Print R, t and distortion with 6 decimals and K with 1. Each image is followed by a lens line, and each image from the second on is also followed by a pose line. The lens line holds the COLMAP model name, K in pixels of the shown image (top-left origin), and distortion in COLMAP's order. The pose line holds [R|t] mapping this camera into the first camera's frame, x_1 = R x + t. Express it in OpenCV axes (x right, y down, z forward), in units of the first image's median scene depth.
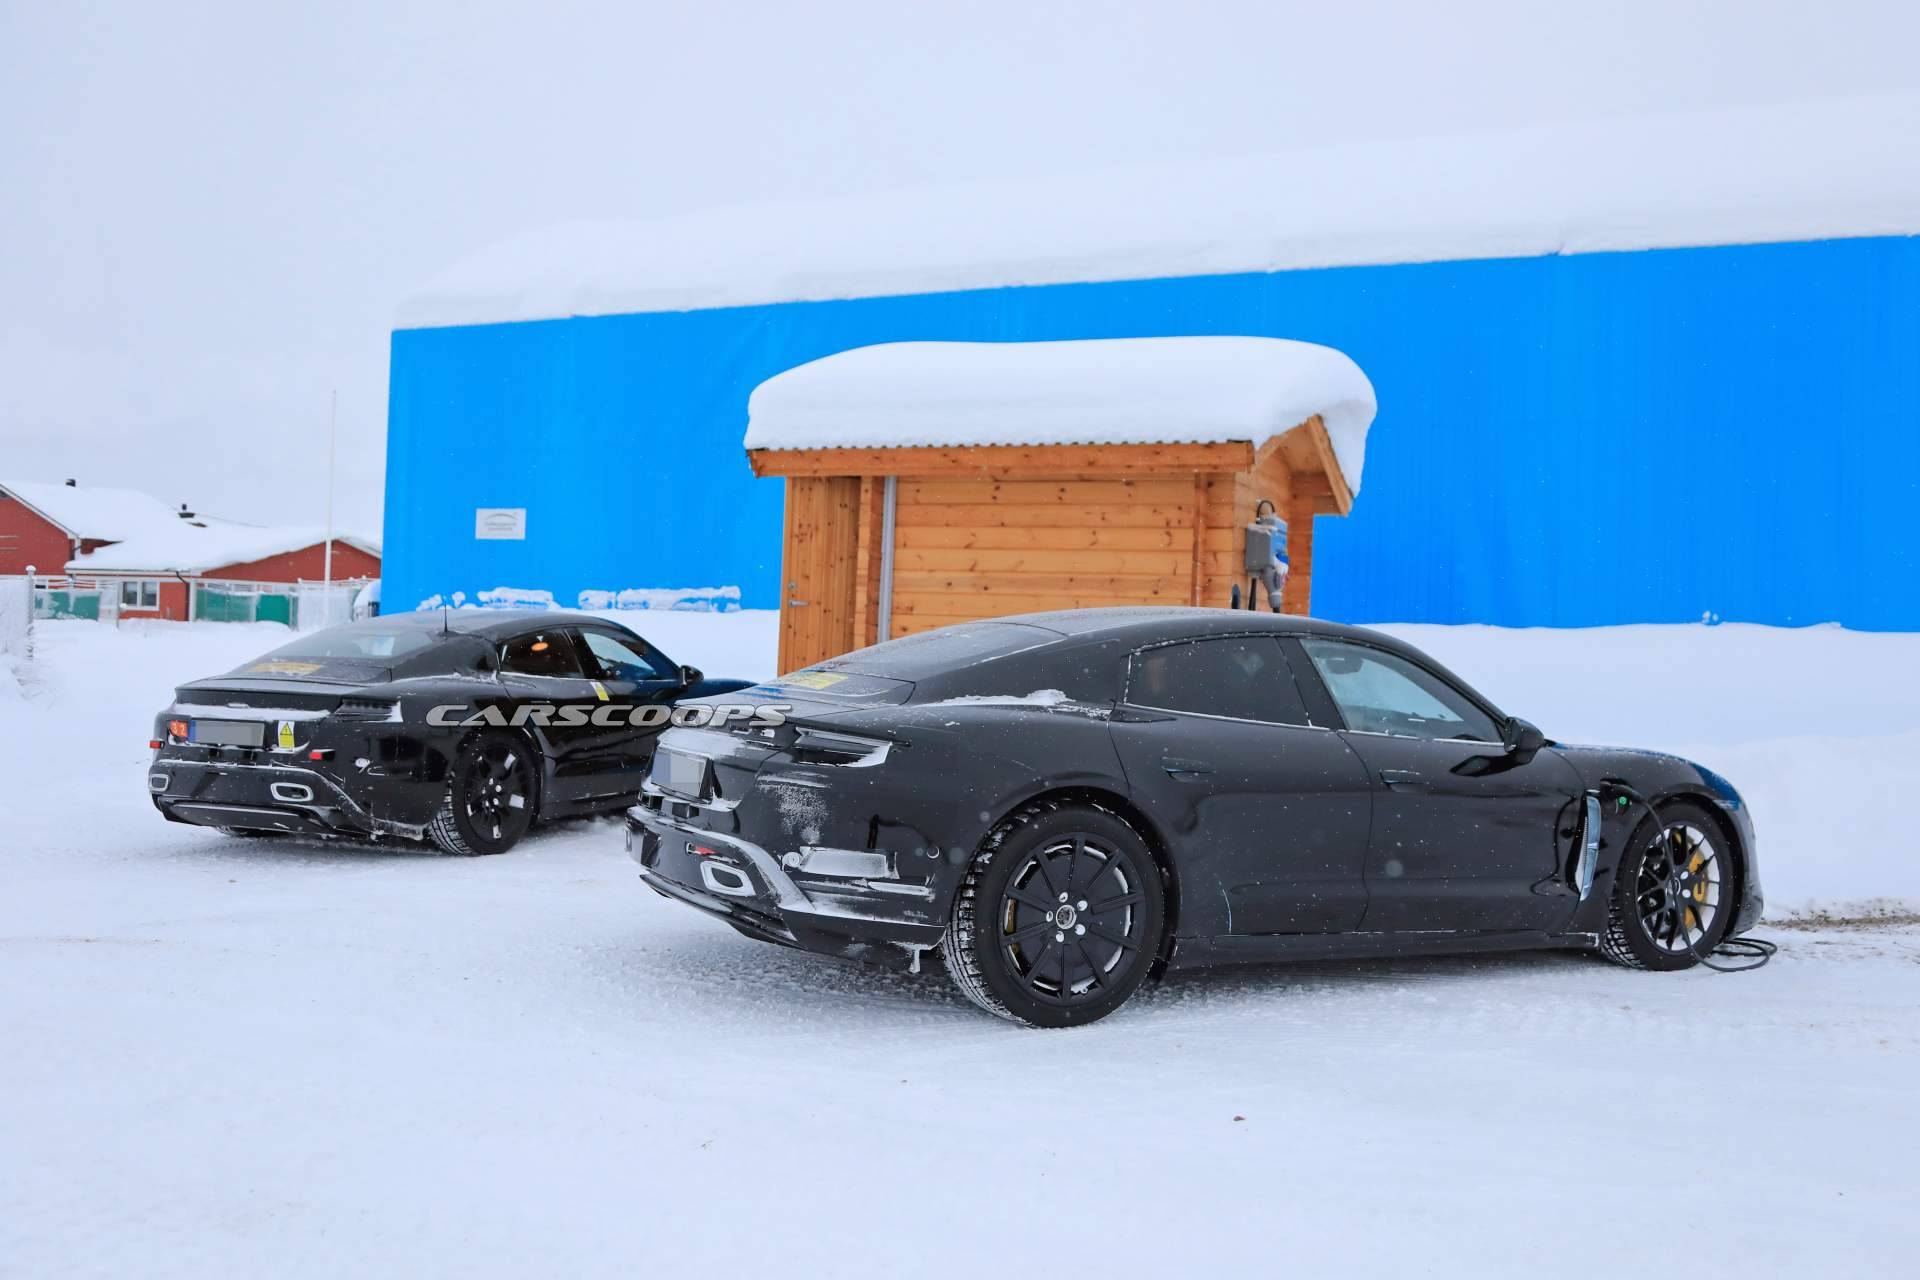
lens RADIAL K [[1613.5, 0, 960.0], [0, 1613.5, 640.0], [0, 0, 1]] dist [-0.028187, 0.003352]
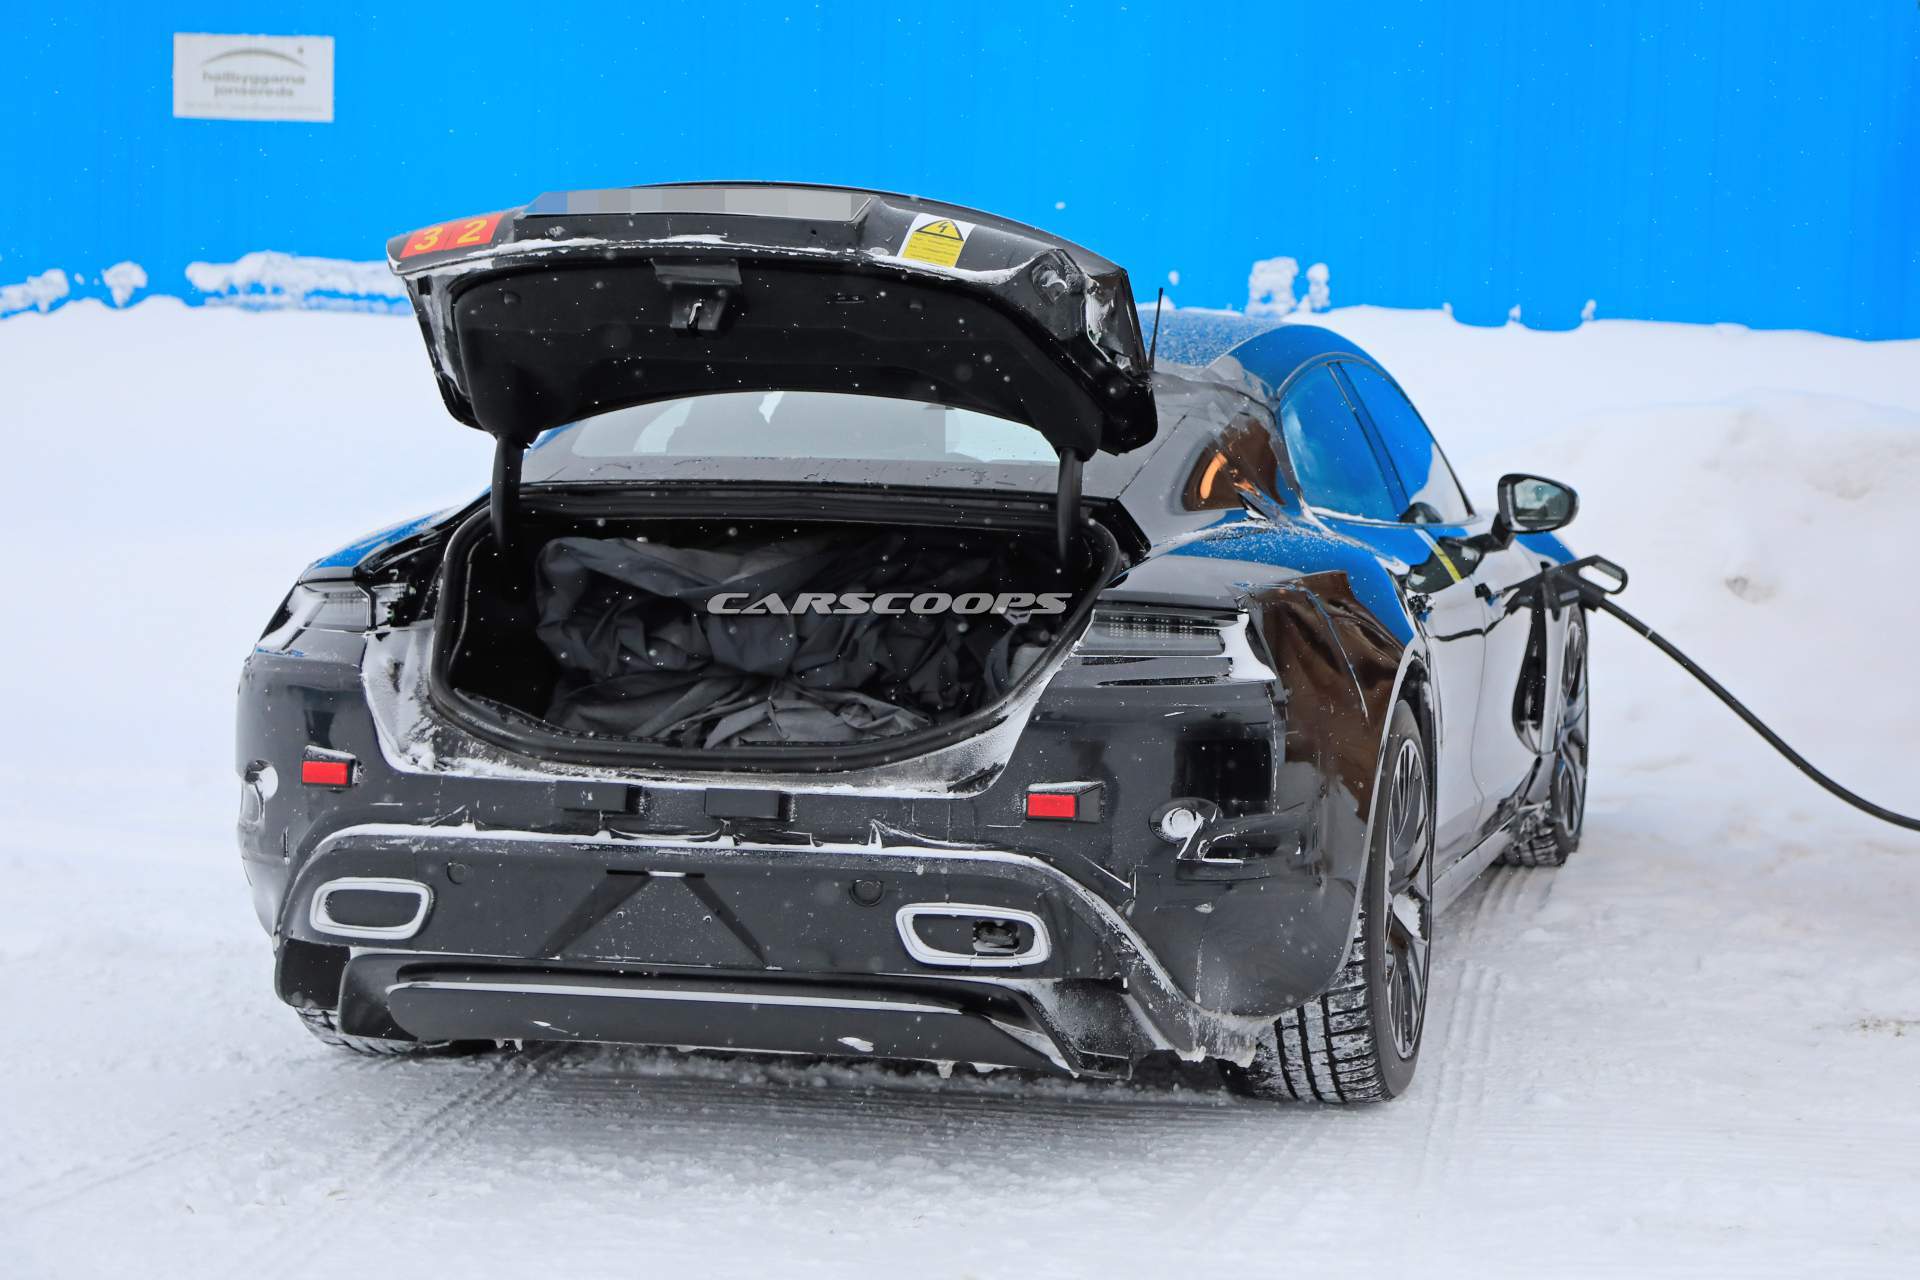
lens RADIAL K [[3460.9, 0, 1169.8], [0, 3460.9, 591.3], [0, 0, 1]] dist [0.195058, -0.421893]
pose [[0.982880, -0.010448, 0.183951, -0.780258], [0.000177, 0.998444, 0.055763, -0.002018], [-0.184247, -0.054775, 0.981352, 0.609037]]
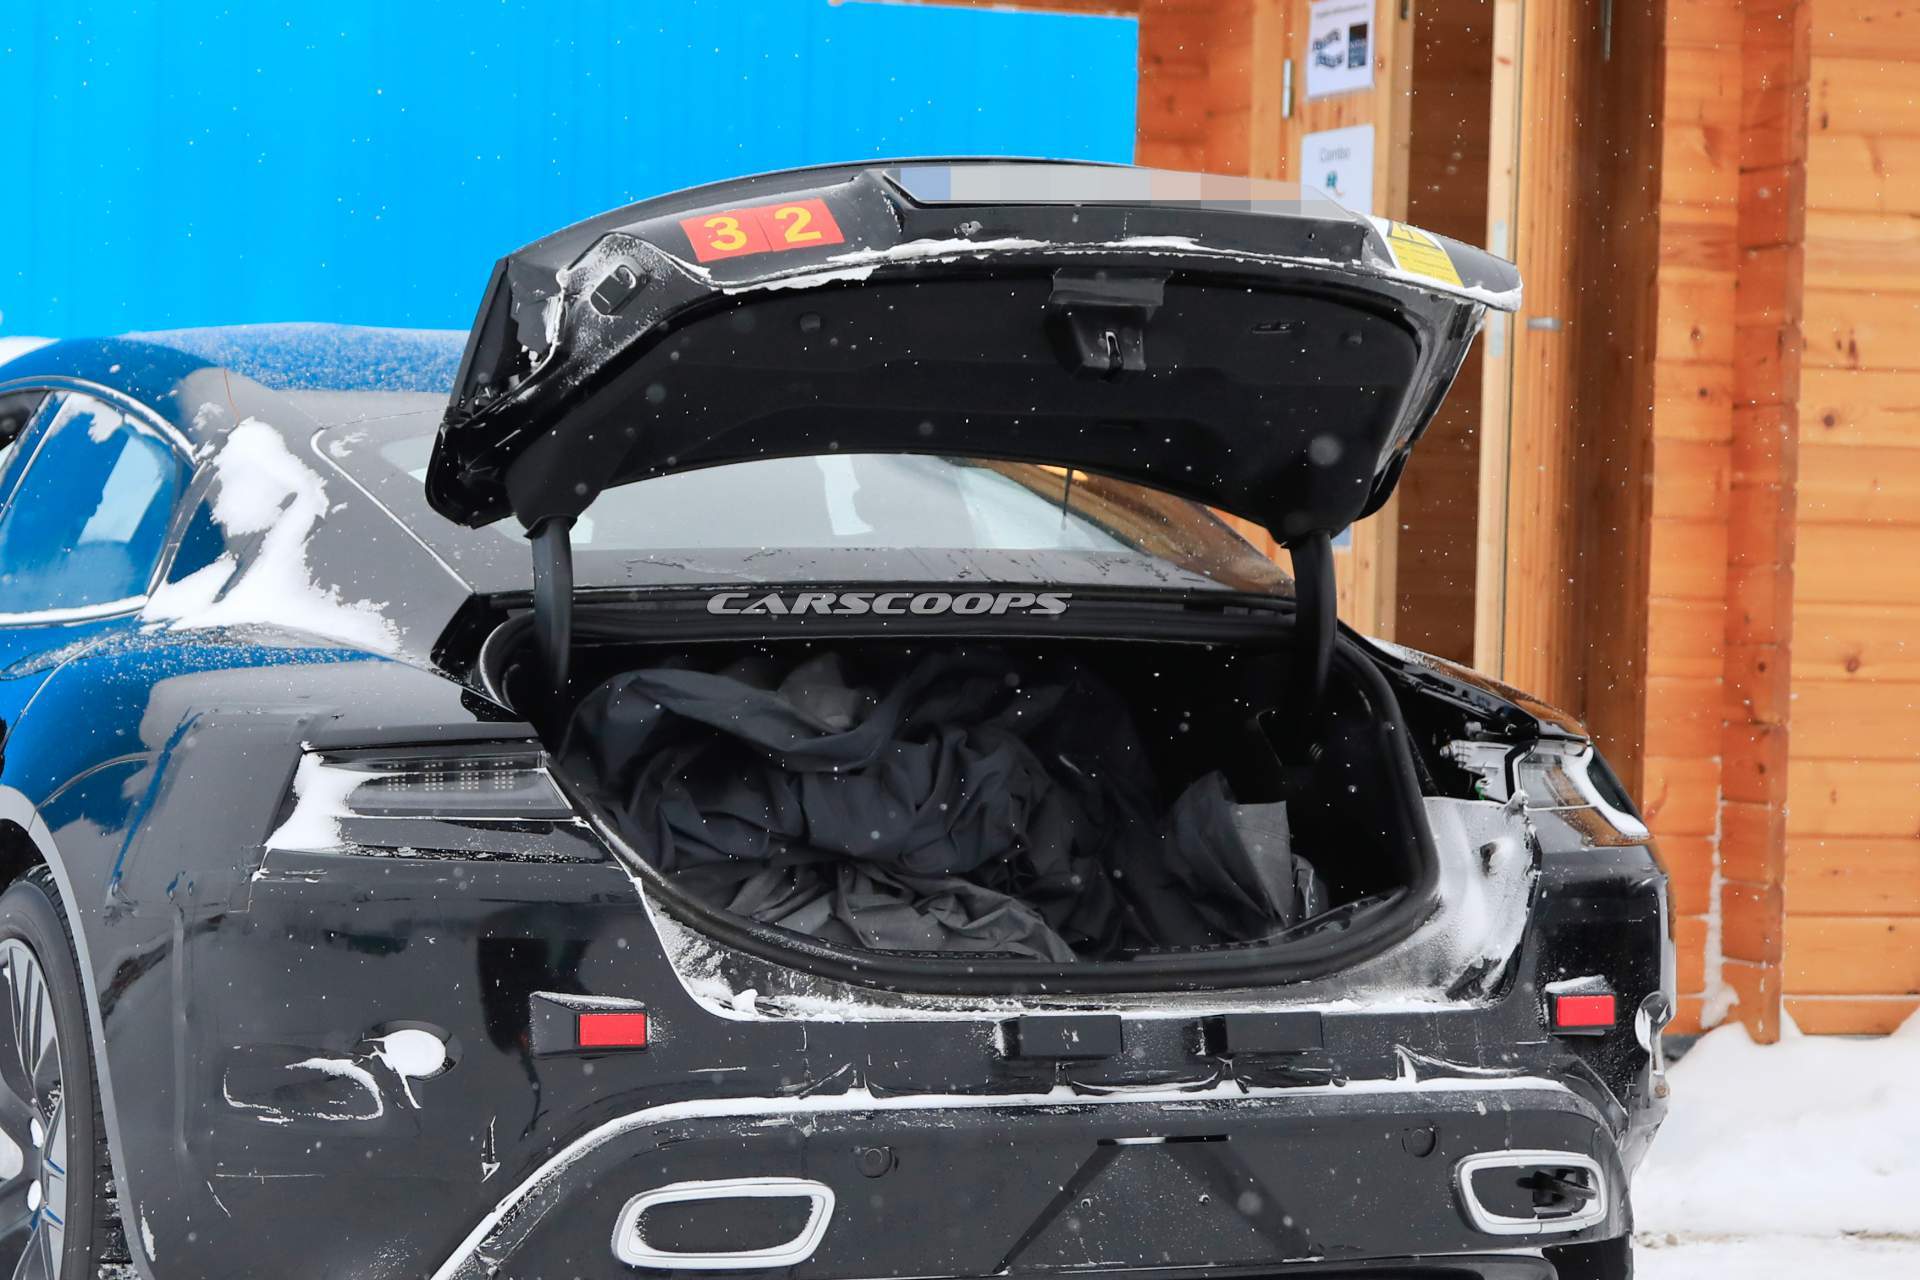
lens RADIAL K [[4895.5, 0, 606.7], [0, 4895.5, 744.6], [0, 0, 1]] dist [0.133156, 0.039911]
pose [[0.727462, -0.042489, 0.684831, -1.496122], [-0.001038, 0.998012, 0.063022, -0.008161], [-0.686147, -0.046557, 0.725971, 0.965709]]
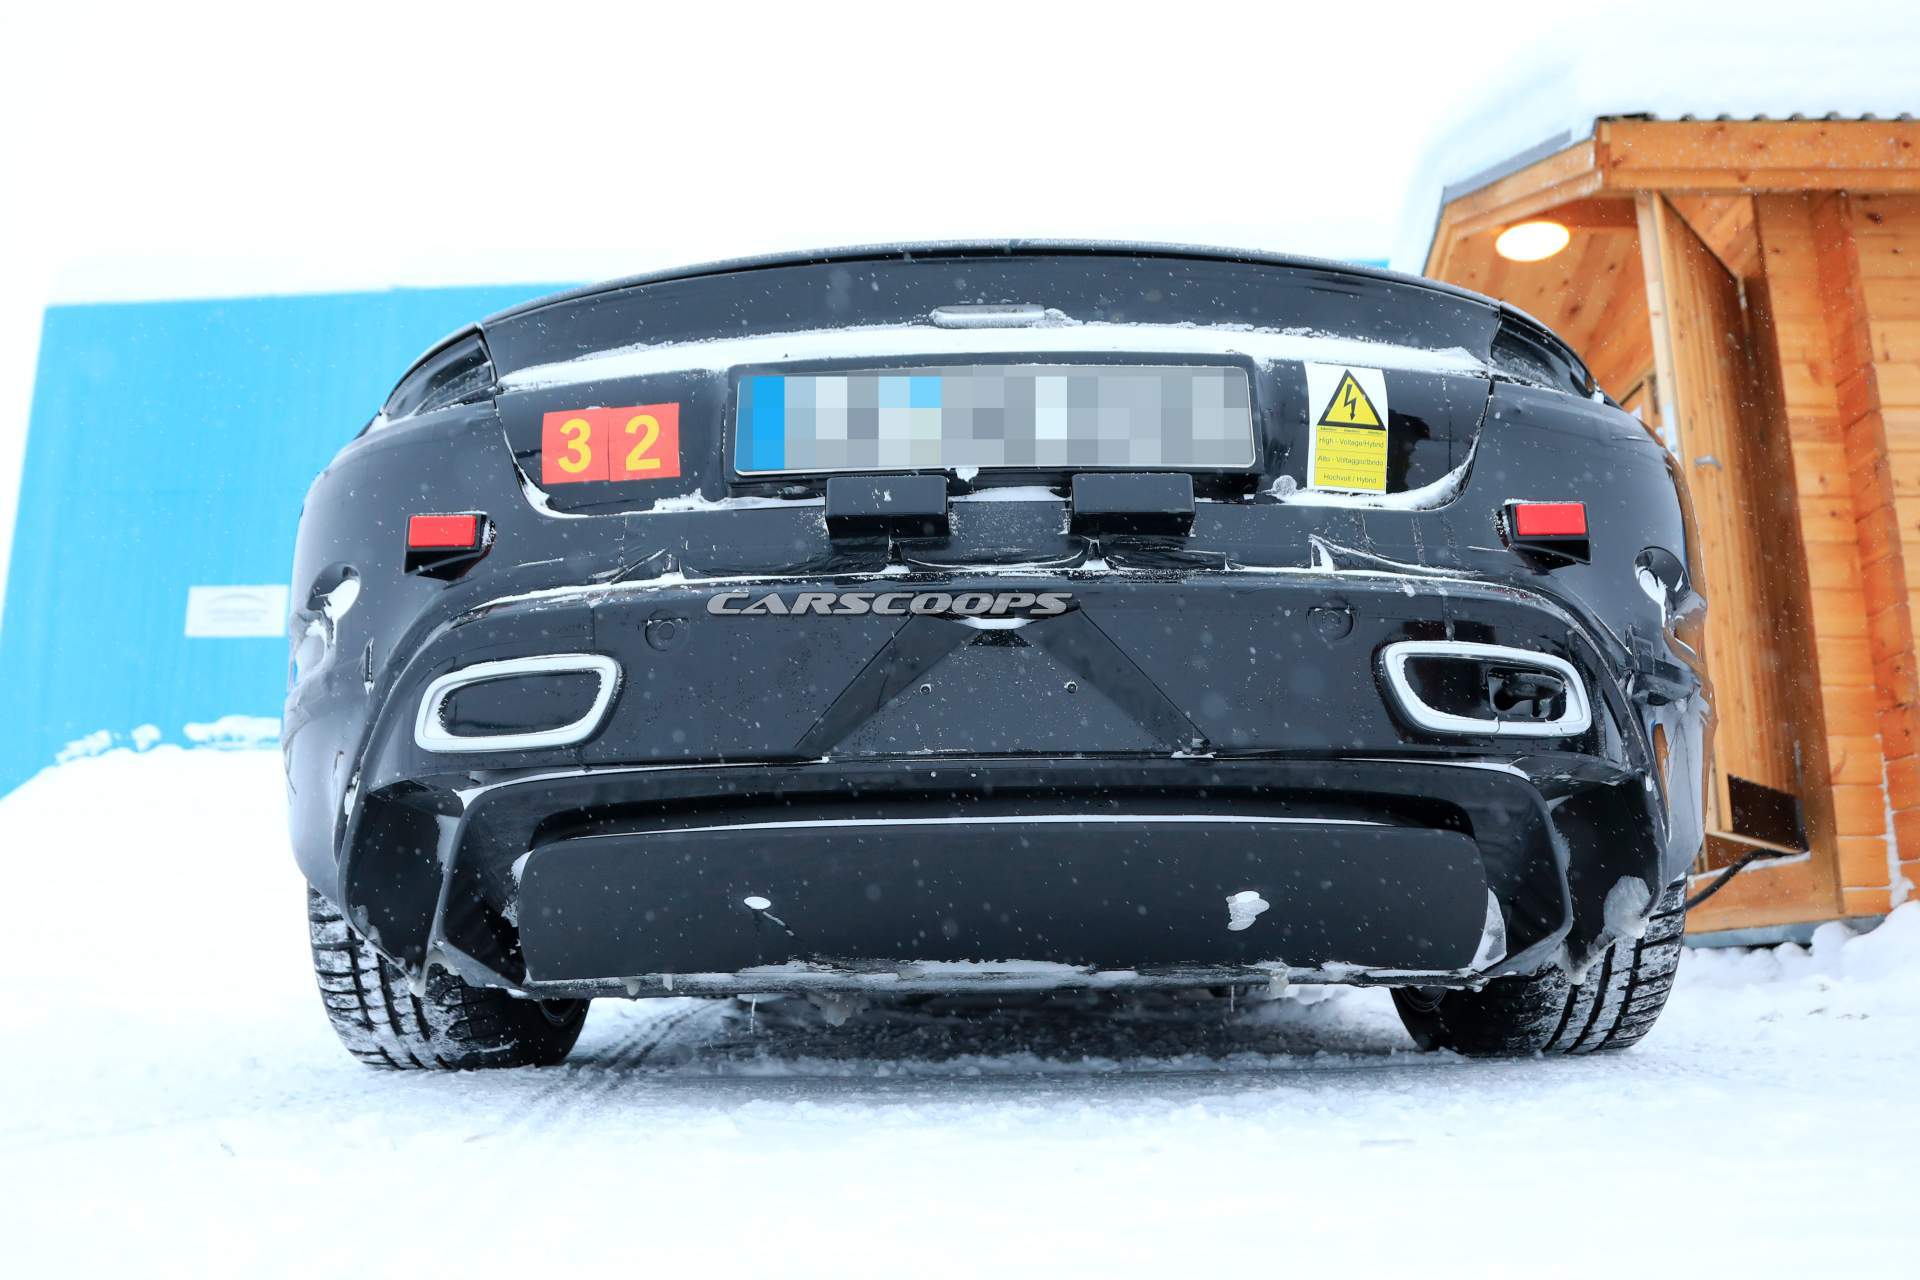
lens RADIAL K [[1582.1, 0, 909.0], [0, 1582.1, 649.7], [0, 0, 1]] dist [-0.146640, 0.095050]
pose [[0.935872, 0.046254, 0.349291, -0.856742], [0.023575, 0.980904, -0.193059, 0.195023], [-0.351550, 0.188913, 0.916910, 1.347906]]
